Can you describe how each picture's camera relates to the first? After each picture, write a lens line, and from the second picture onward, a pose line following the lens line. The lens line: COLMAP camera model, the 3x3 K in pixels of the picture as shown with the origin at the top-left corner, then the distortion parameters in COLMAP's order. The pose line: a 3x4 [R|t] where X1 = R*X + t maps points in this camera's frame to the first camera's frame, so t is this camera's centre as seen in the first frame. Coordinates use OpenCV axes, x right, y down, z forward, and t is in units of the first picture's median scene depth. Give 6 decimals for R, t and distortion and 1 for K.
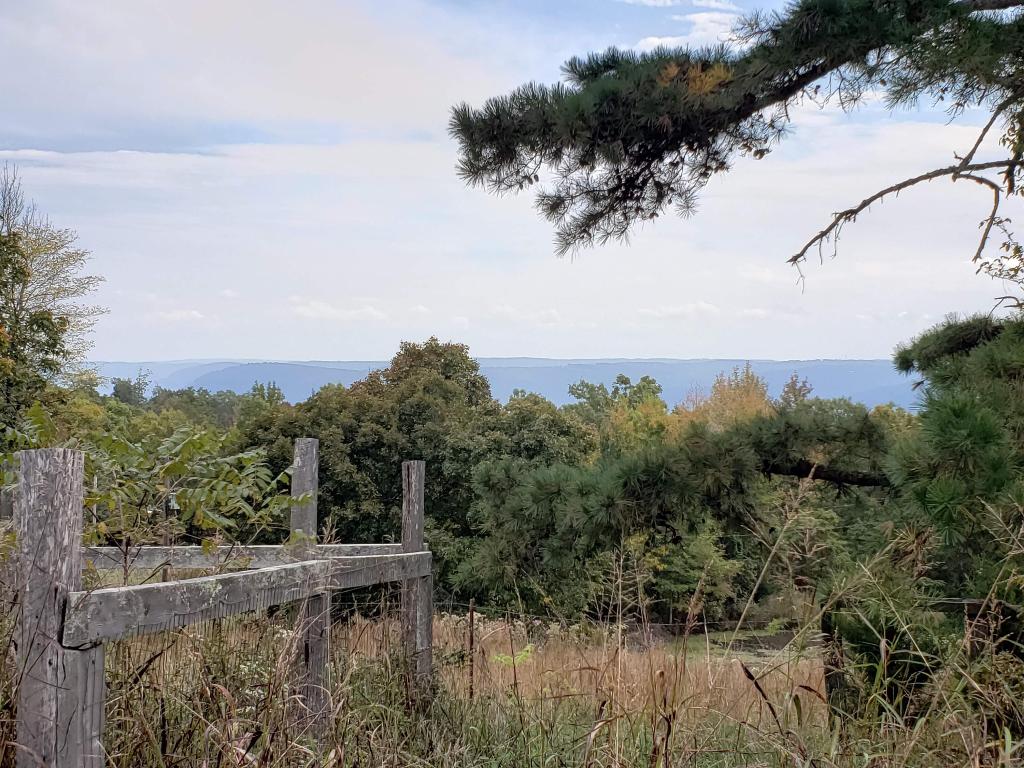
lens RADIAL K [[1373.2, 0, 512.0], [0, 1373.2, 384.0], [0, 0, 1]] dist [0.195421, -0.708897]
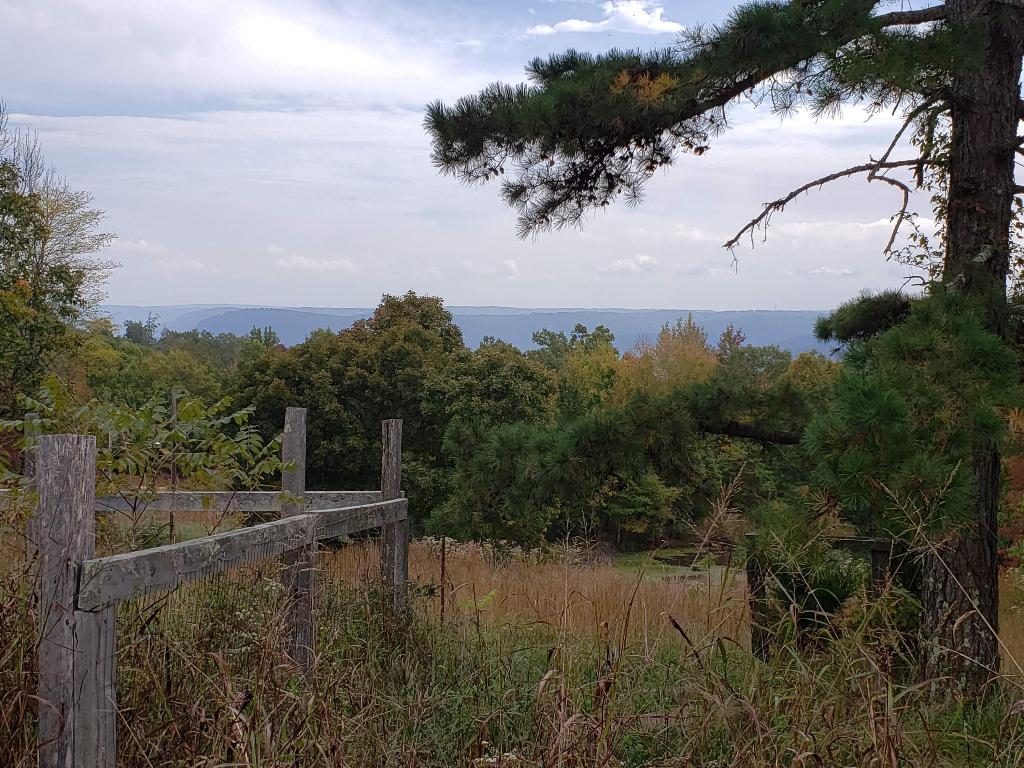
lens RADIAL K [[1213.2, 0, 518.9], [0, 1213.2, 401.5], [0, 0, 1]] dist [0.159753, -0.567202]
pose [[0.999514, 0.006682, 0.030433, 0.002281], [-0.008461, 0.998239, 0.058718, -0.018060], [-0.029987, -0.058947, 0.997811, 0.000179]]
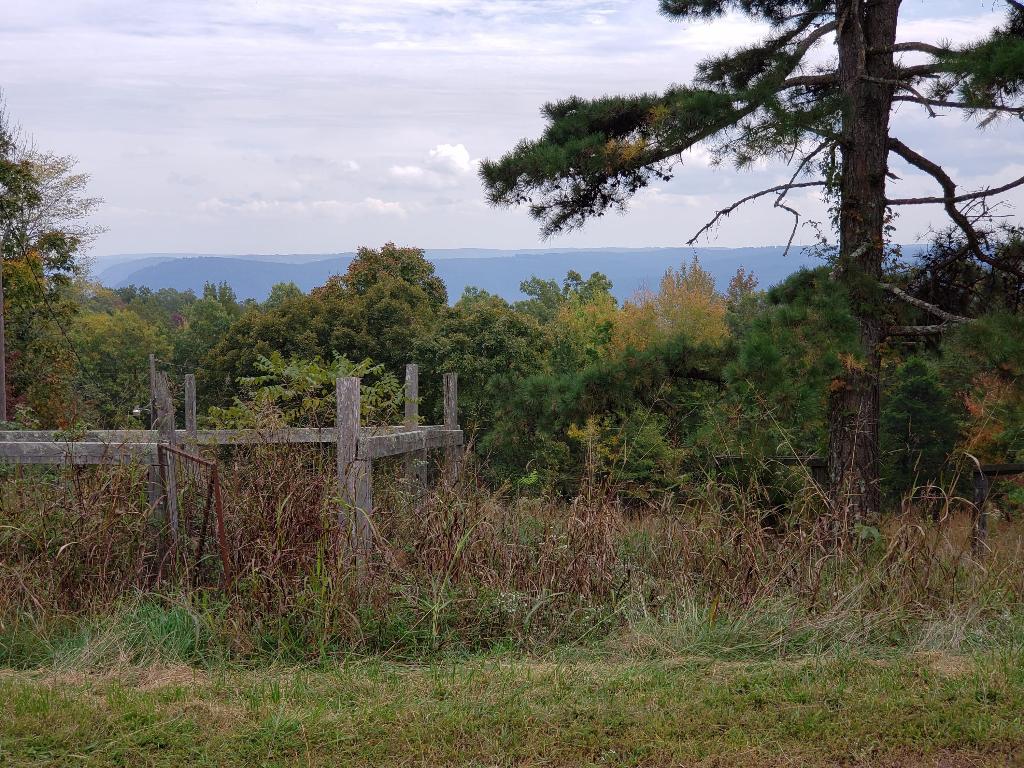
lens RADIAL K [[1420.1, 0, 480.1], [0, 1420.1, 383.4], [0, 0, 1]] dist [0.032765, 0.036813]
pose [[0.999759, -0.016306, 0.014668, -0.060493], [0.015152, 0.997026, 0.075565, -0.052860], [-0.015857, -0.075325, 0.997033, -0.604684]]
